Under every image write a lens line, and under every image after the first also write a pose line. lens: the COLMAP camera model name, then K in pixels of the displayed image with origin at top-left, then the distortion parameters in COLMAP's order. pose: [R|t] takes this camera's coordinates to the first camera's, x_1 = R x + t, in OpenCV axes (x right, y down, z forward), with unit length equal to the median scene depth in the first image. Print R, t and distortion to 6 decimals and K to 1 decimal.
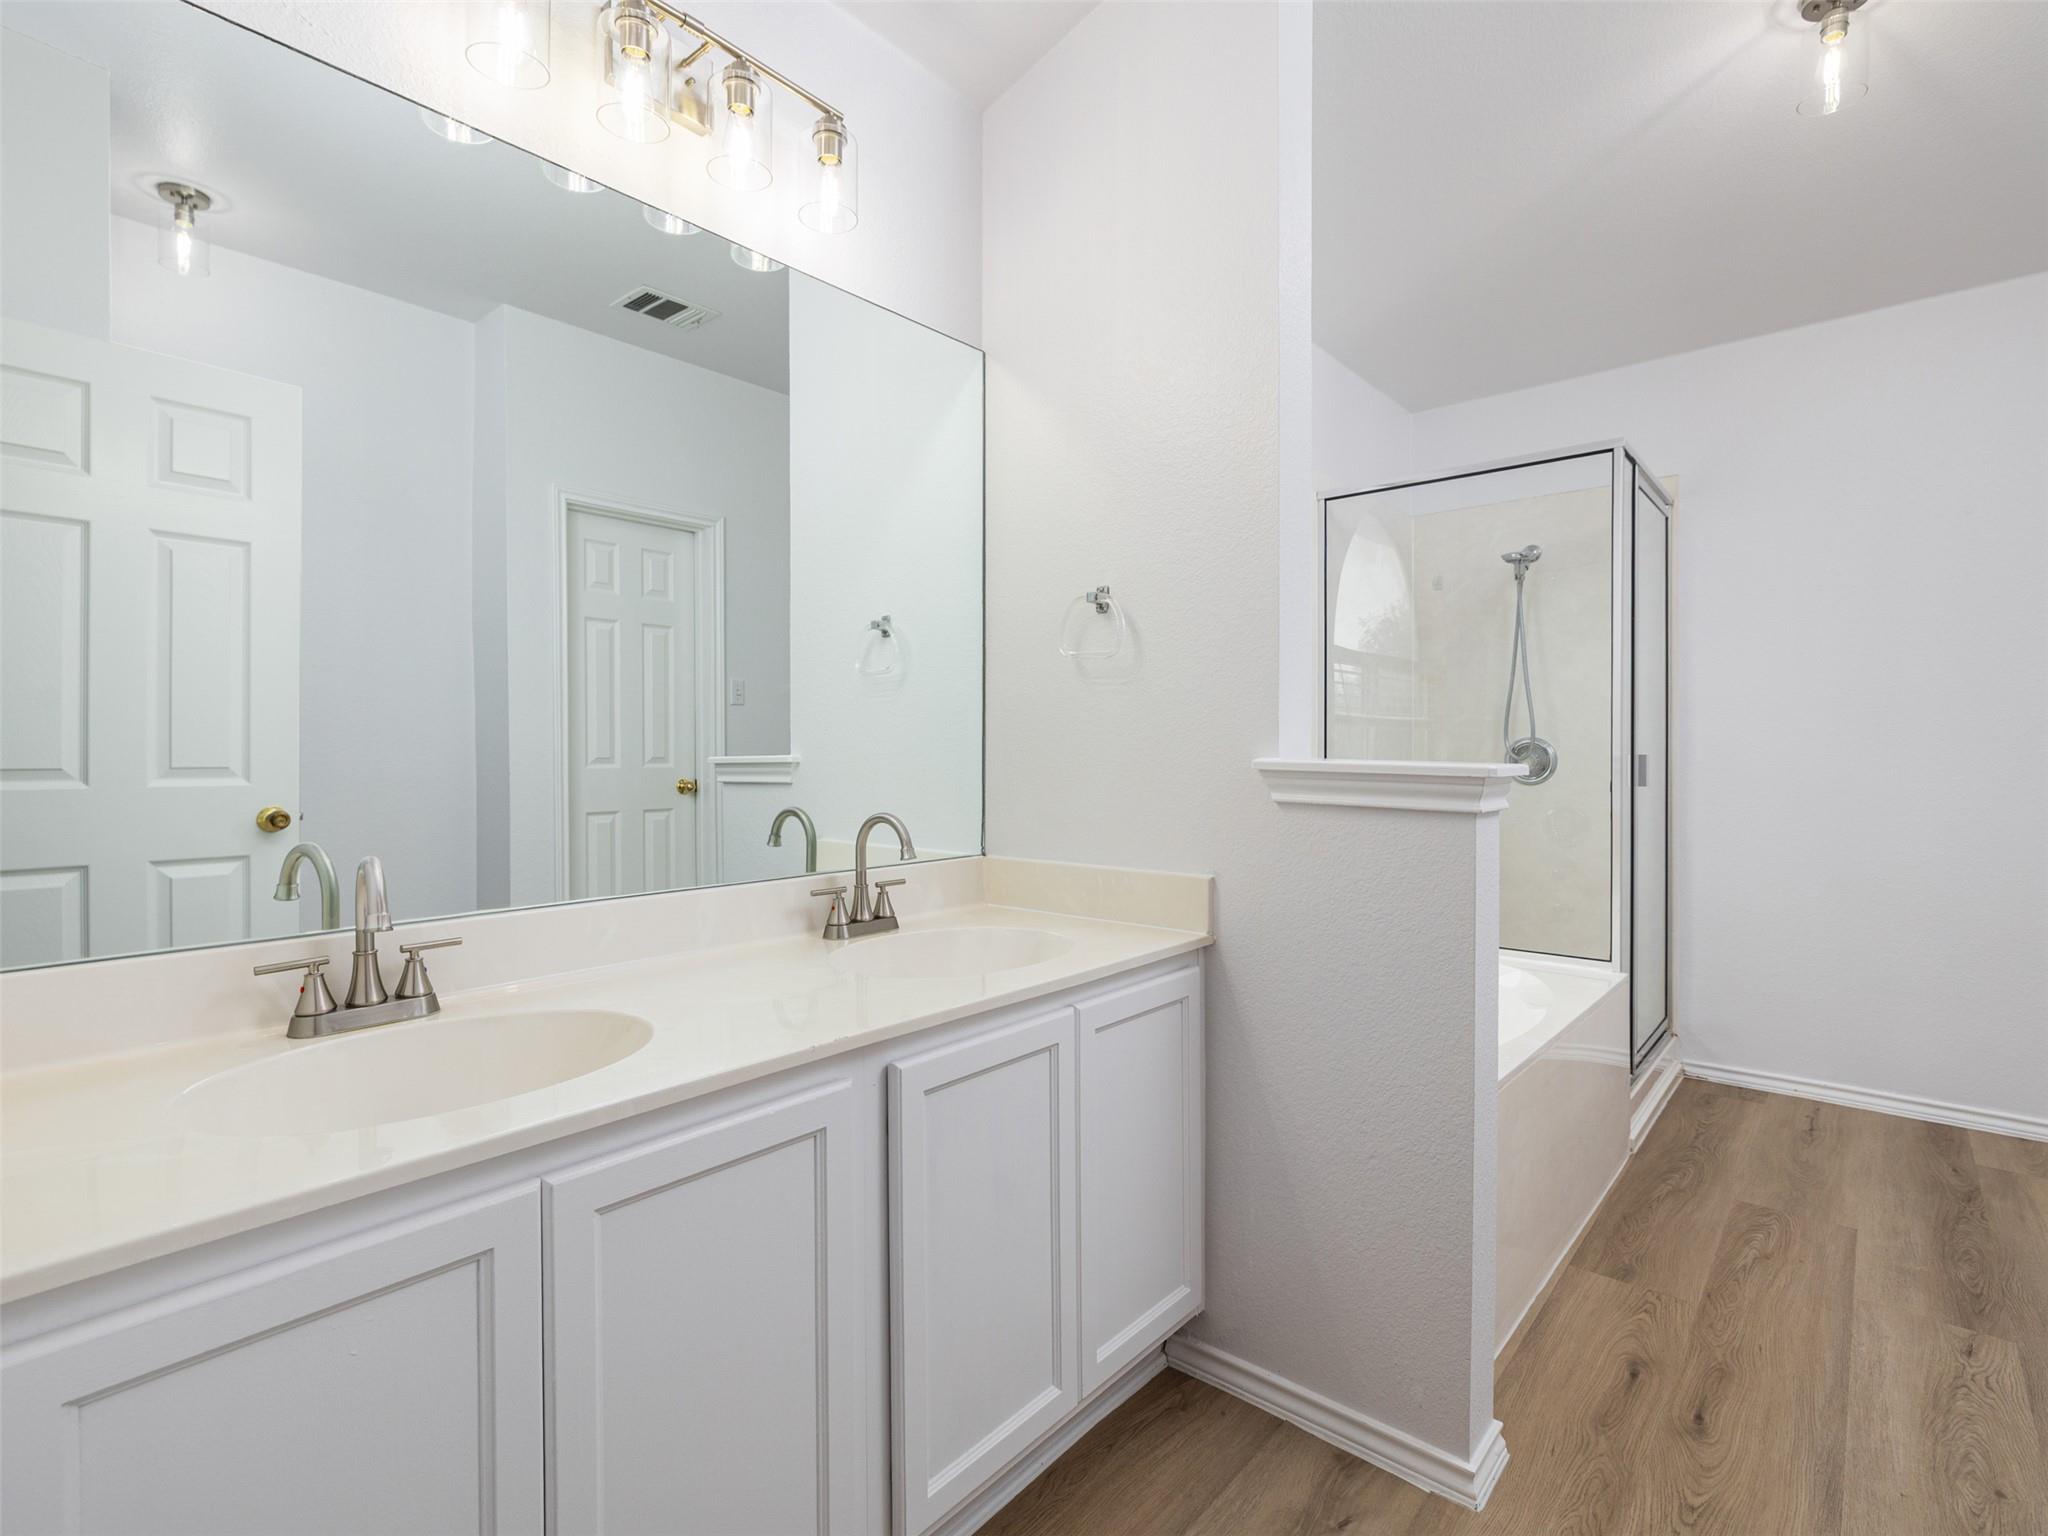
lens RADIAL K [[995.2, 0, 1024.0], [0, 995.2, 768.0], [0, 0, 1]] dist [0.000525, -0.000392]
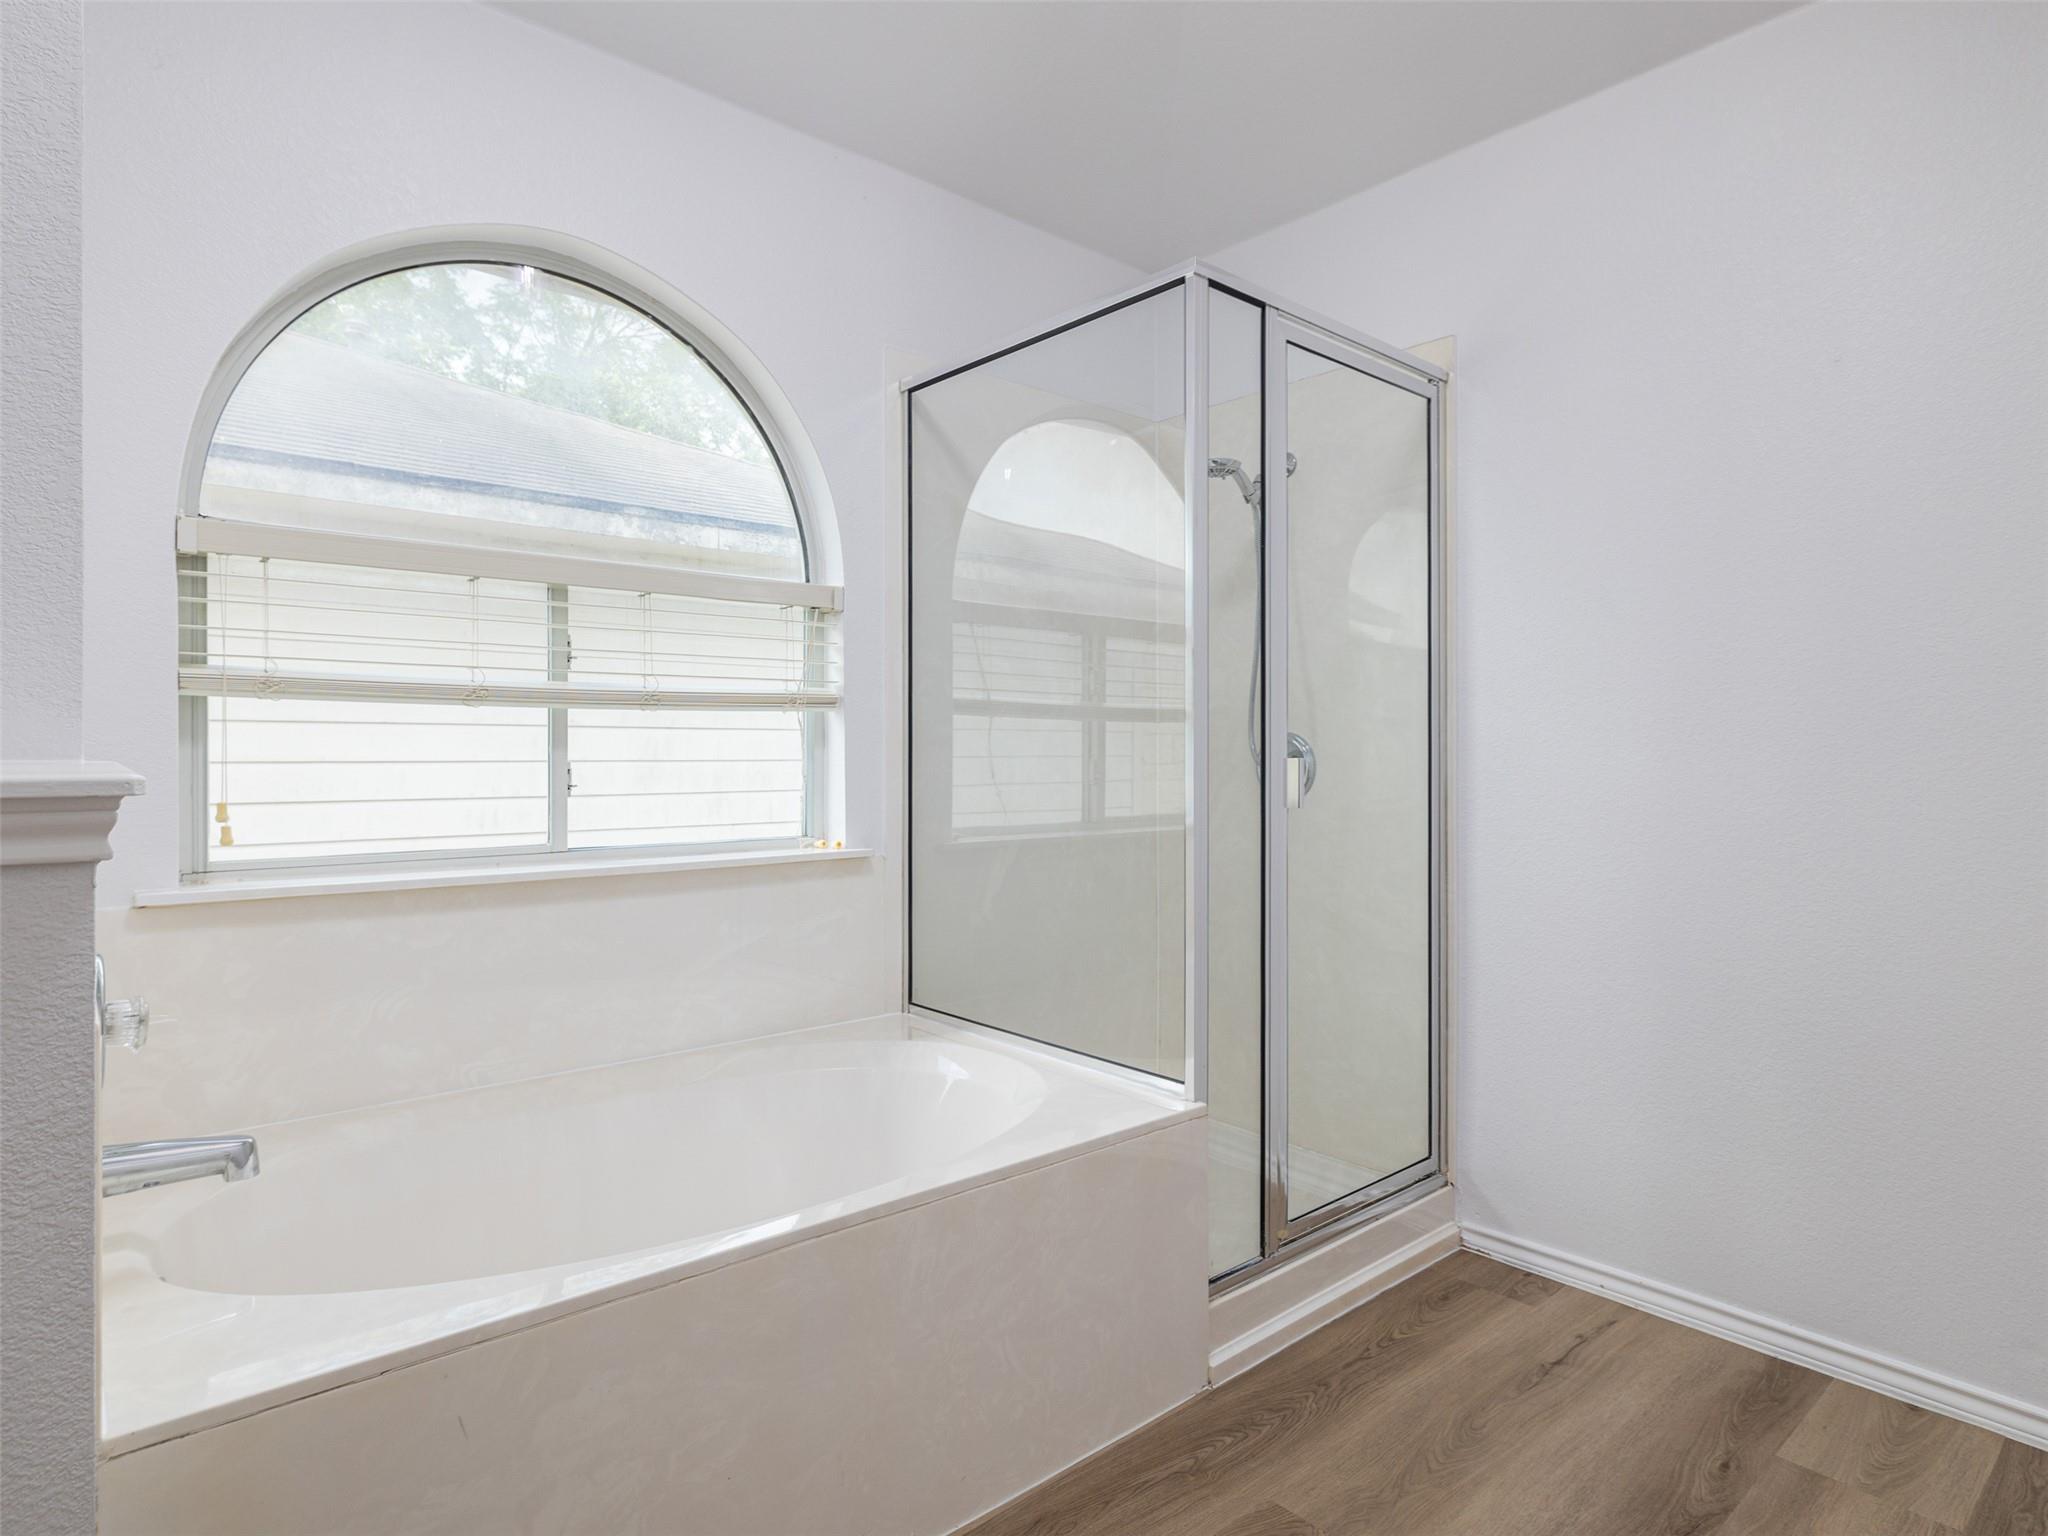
lens RADIAL K [[1130.8, 0, 1024.0], [0, 1130.8, 768.0], [0, 0, 1]] dist [-0.004259, -0.000952]
pose [[0.990427, 0.000847, -0.138033, 0.549172], [-0.001507, 0.999988, -0.004675, -0.003984], [0.138027, 0.004838, 0.990417, 0.250517]]
